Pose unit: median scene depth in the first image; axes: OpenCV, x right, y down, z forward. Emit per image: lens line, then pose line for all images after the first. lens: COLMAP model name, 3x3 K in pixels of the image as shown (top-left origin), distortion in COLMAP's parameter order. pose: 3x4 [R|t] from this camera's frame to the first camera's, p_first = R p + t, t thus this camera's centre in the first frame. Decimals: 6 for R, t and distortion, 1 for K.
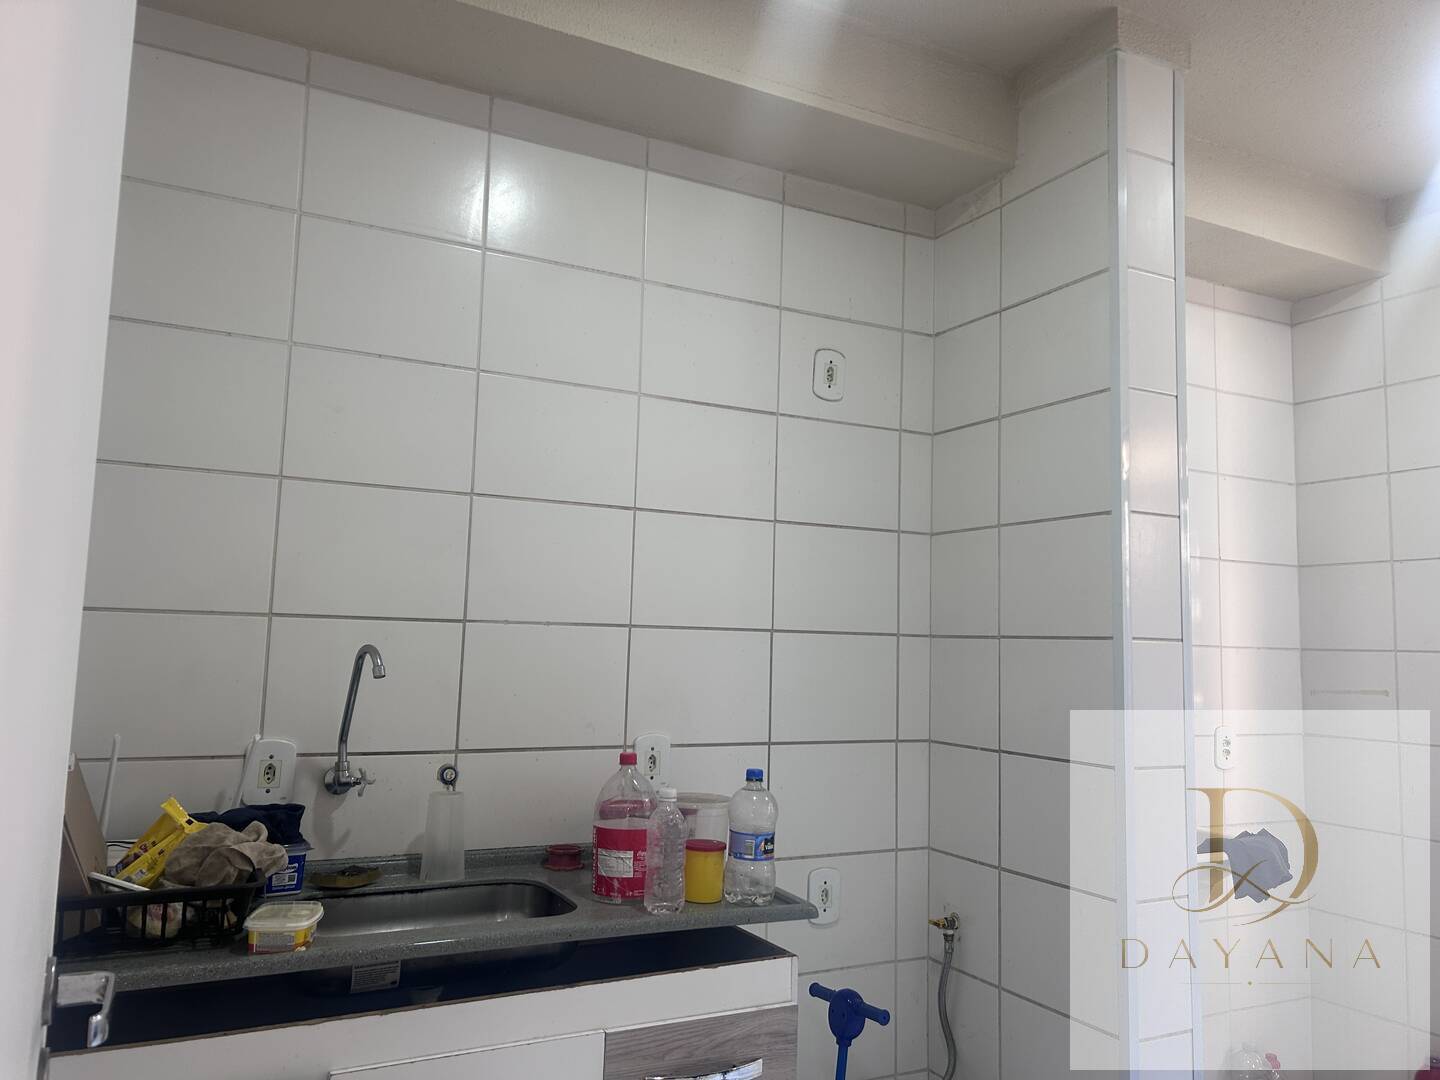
lens RADIAL K [[1082.7, 0, 727.0], [0, 1082.7, 533.4], [0, 0, 1]] dist [0.066620, -0.089953]
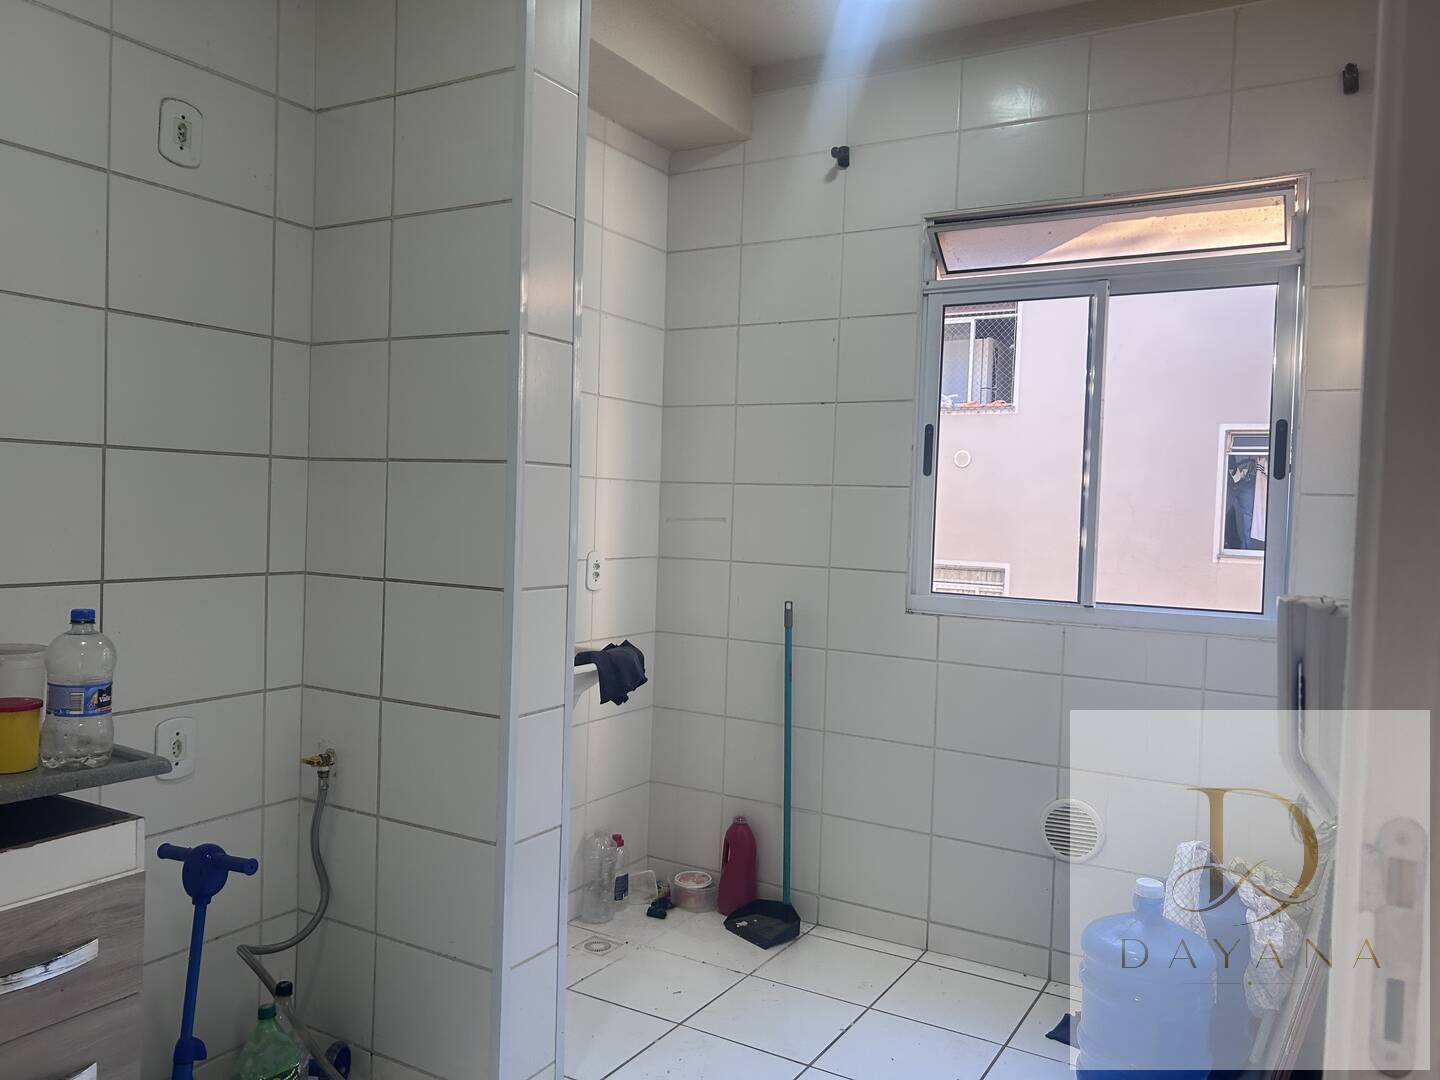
lens RADIAL K [[1088.7, 0, 730.9], [0, 1088.7, 544.6], [0, 0, 1]] dist [0.046497, -0.052156]
pose [[0.846116, -0.016461, 0.532744, -0.001482], [-0.067154, 0.988265, 0.137193, 0.020851], [-0.528751, -0.151857, 0.835082, 0.054956]]
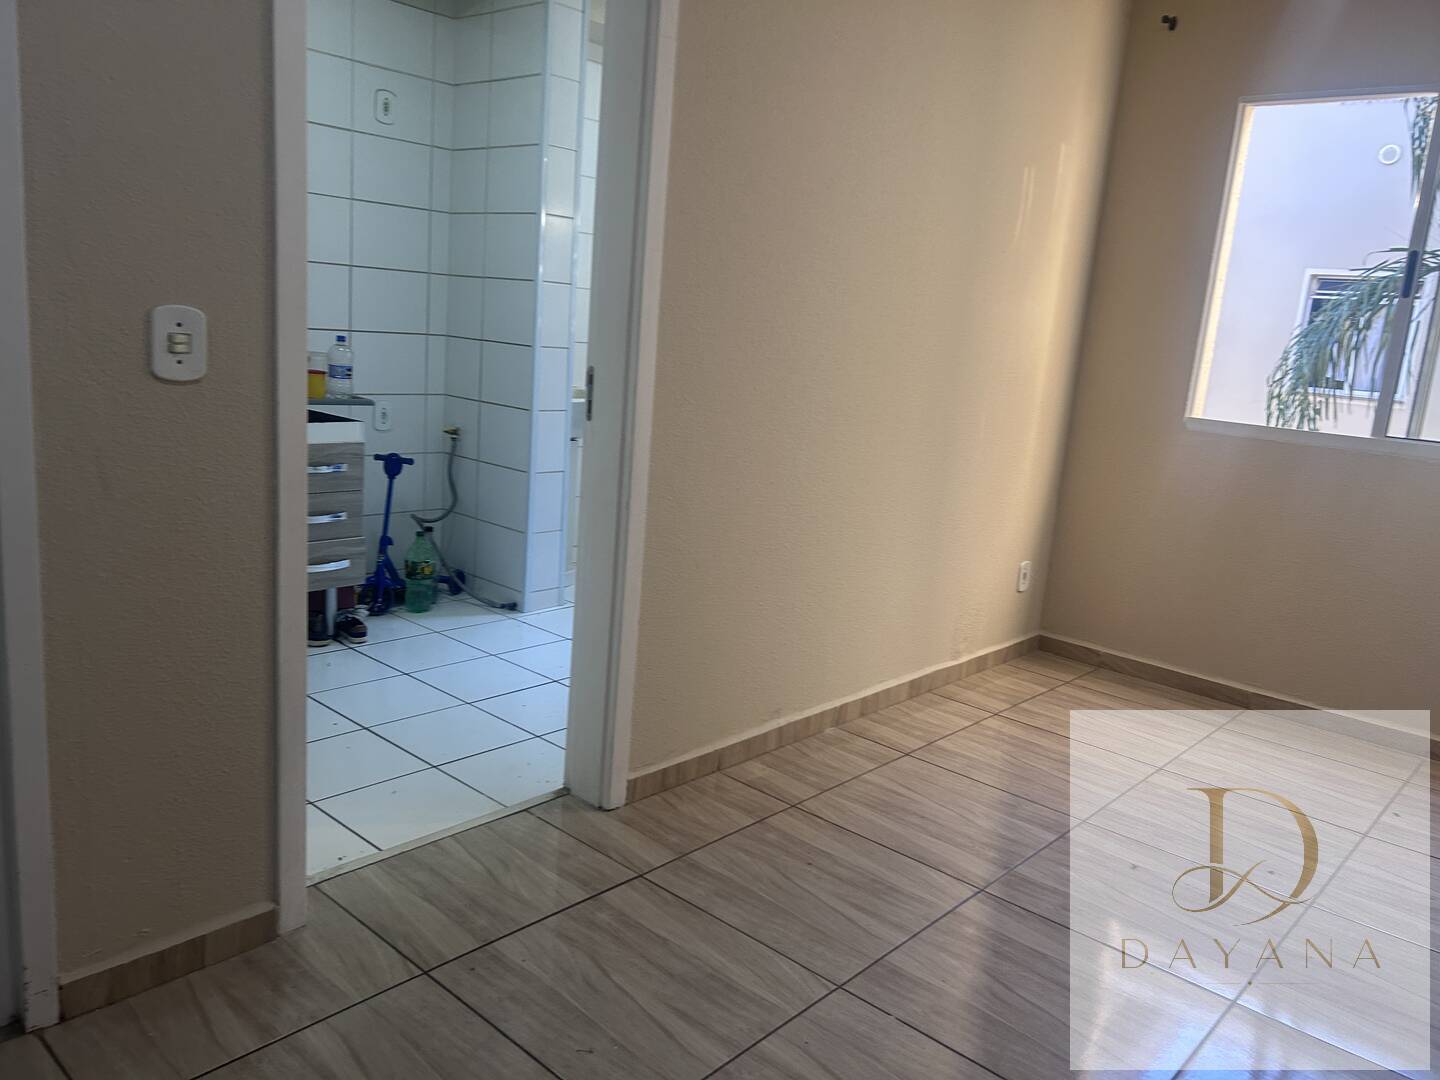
lens RADIAL K [[1088.7, 0, 730.9], [0, 1088.7, 544.6], [0, 0, 1]] dist [0.046497, -0.052156]
pose [[0.934761, -0.026094, 0.354318, -0.024025], [-0.089047, 0.948258, 0.304758, -0.082486], [-0.343937, -0.316427, 0.884071, -0.991148]]
